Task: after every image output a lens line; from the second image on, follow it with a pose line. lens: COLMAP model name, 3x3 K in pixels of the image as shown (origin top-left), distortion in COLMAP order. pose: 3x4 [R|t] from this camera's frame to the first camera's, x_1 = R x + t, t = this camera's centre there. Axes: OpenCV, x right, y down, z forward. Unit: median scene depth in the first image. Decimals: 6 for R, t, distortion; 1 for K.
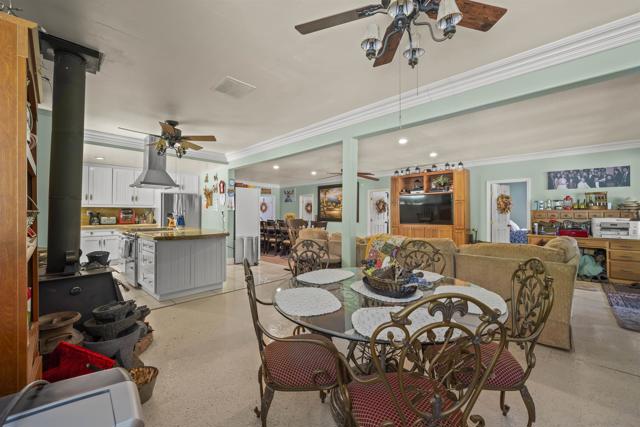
lens RADIAL K [[262.9, 0, 322.0], [0, 262.9, 211.4], [0, 0, 1]] dist [-0.003177, 0.000754]
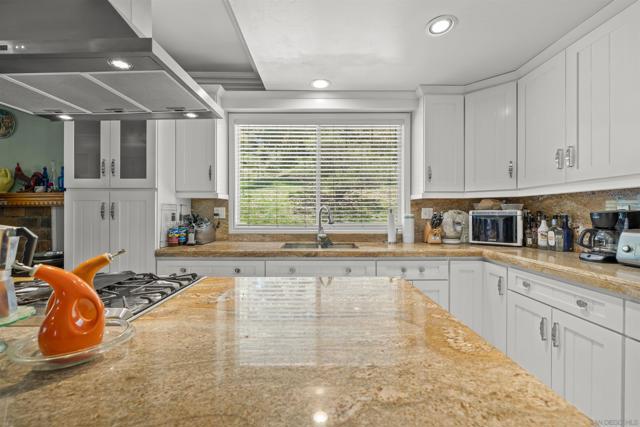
lens RADIAL K [[268.3, 0, 319.6], [0, 268.3, 214.3], [0, 0, 1]] dist [0.000165, -0.000037]
pose [[-0.728110, 0.002746, -0.685455, -0.459430], [0.007457, 0.999965, -0.003915, 0.005234], [0.685420, -0.007962, -0.728105, 0.946642]]
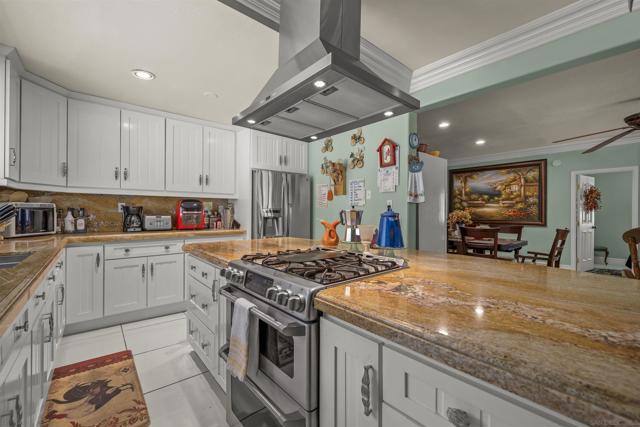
lens RADIAL K [[262.9, 0, 315.8], [0, 262.9, 212.8], [0, 0, 1]] dist [-0.003177, 0.000754]
pose [[0.994793, 0.005684, -0.101754, -0.447666], [-0.004688, 0.999939, 0.010026, 0.008999], [0.101805, -0.009497, 0.994759, 0.513712]]
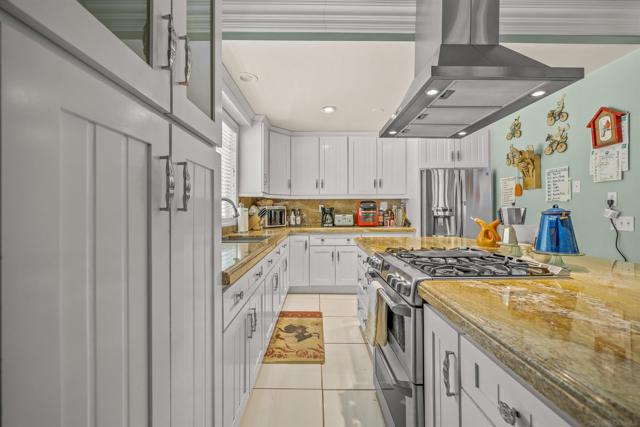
lens RADIAL K [[262.9, 0, 321.2], [0, 262.9, 210.8], [0, 0, 1]] dist [-0.003177, 0.000754]
pose [[0.702042, -0.003476, -0.712127, -0.386758], [0.008860, 0.999953, 0.003853, 0.009143], [0.712081, -0.009015, 0.702040, 0.498151]]
